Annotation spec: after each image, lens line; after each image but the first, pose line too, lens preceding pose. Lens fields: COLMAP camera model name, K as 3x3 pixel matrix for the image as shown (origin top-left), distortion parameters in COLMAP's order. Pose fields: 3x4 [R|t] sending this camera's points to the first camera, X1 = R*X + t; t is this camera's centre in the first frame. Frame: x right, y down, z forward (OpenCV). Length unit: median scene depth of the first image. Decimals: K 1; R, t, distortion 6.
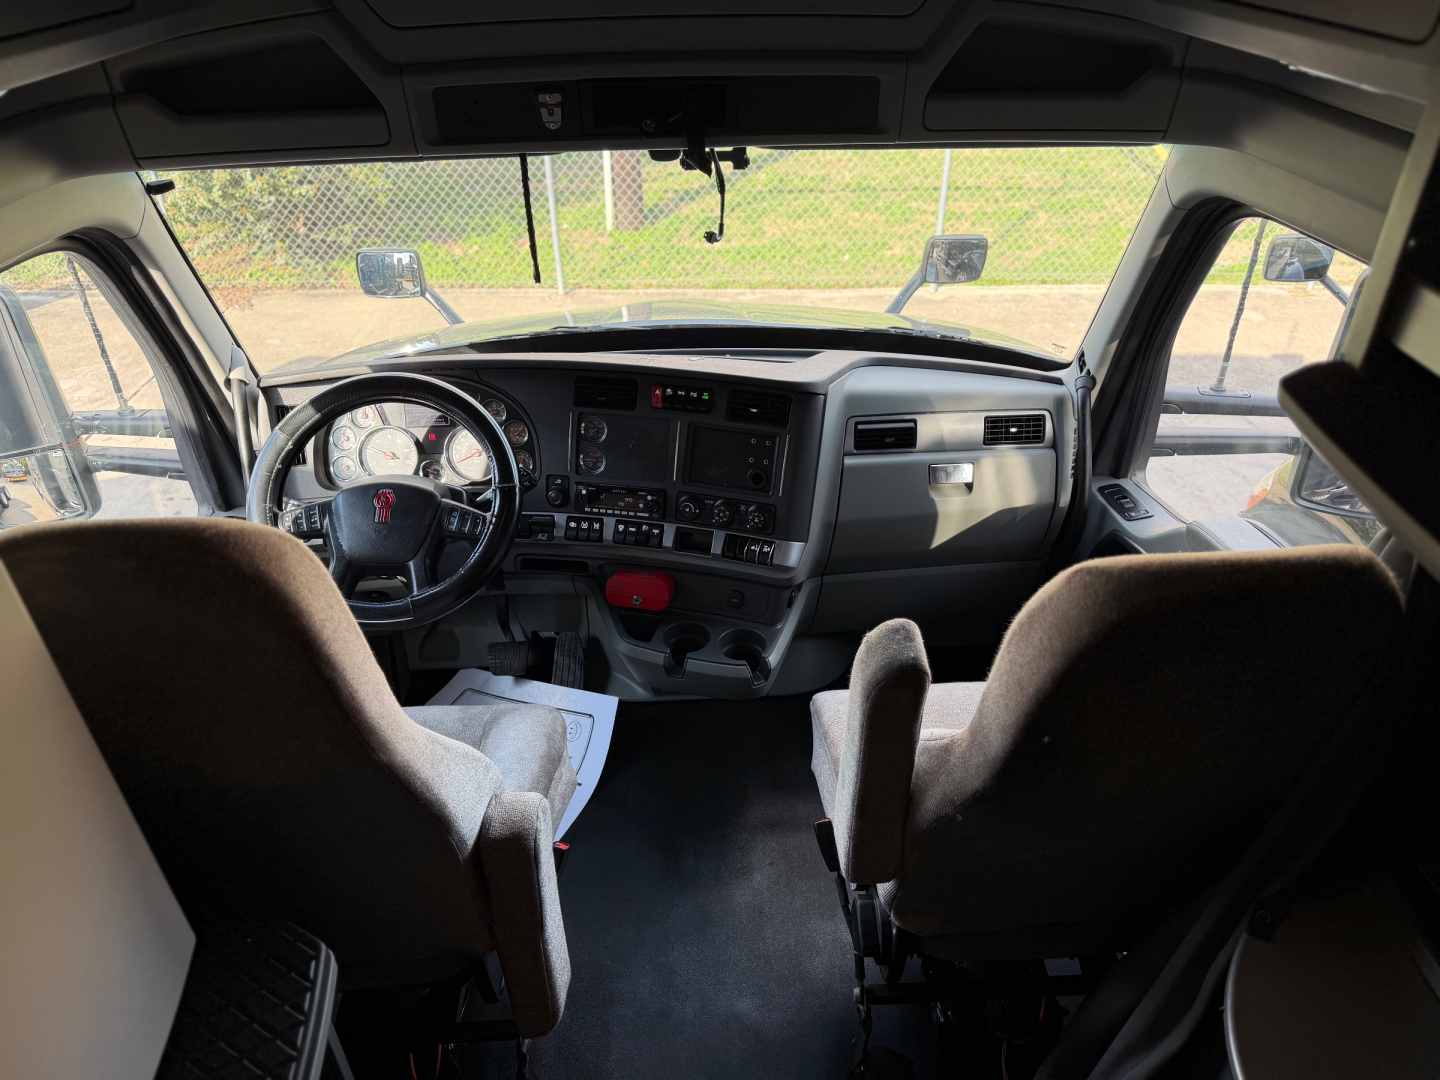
lens RADIAL K [[995.2, 0, 718.9], [0, 995.2, 548.1], [0, 0, 1]] dist [0.058866, -0.065745]
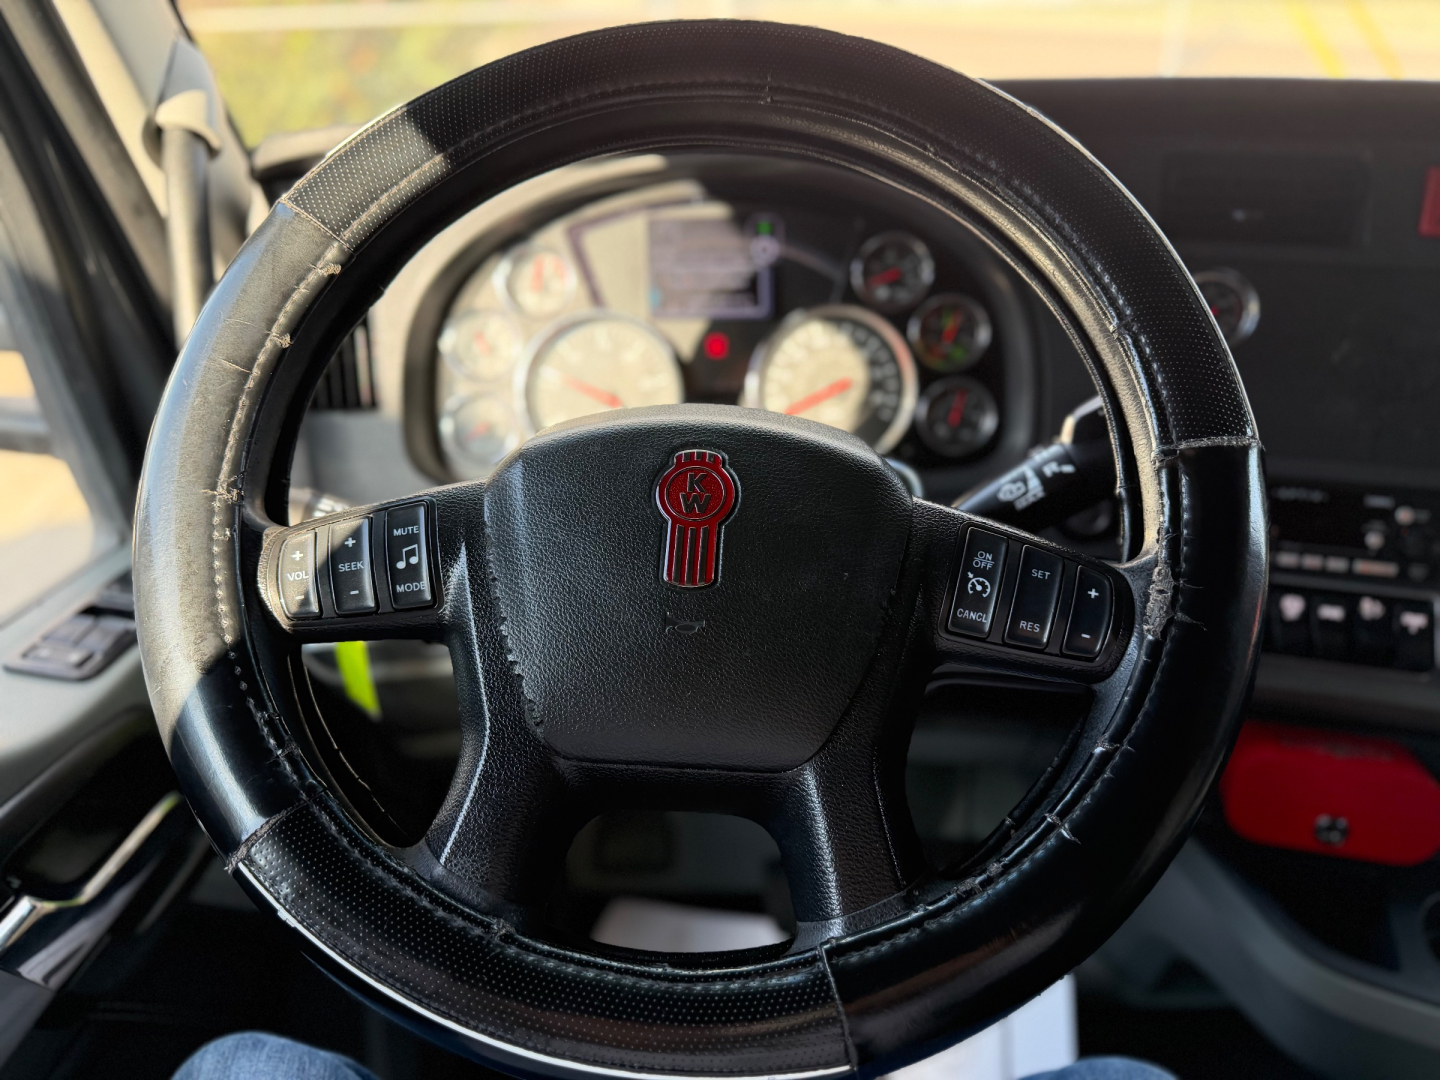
lens RADIAL K [[995.2, 0, 718.9], [0, 995.2, 548.1], [0, 0, 1]] dist [0.058866, -0.065745]
pose [[0.998939, 0.016115, -0.043139, -0.286116], [-0.018591, 0.998164, -0.057638, -0.017787], [0.042131, 0.058379, 0.997405, 0.681096]]
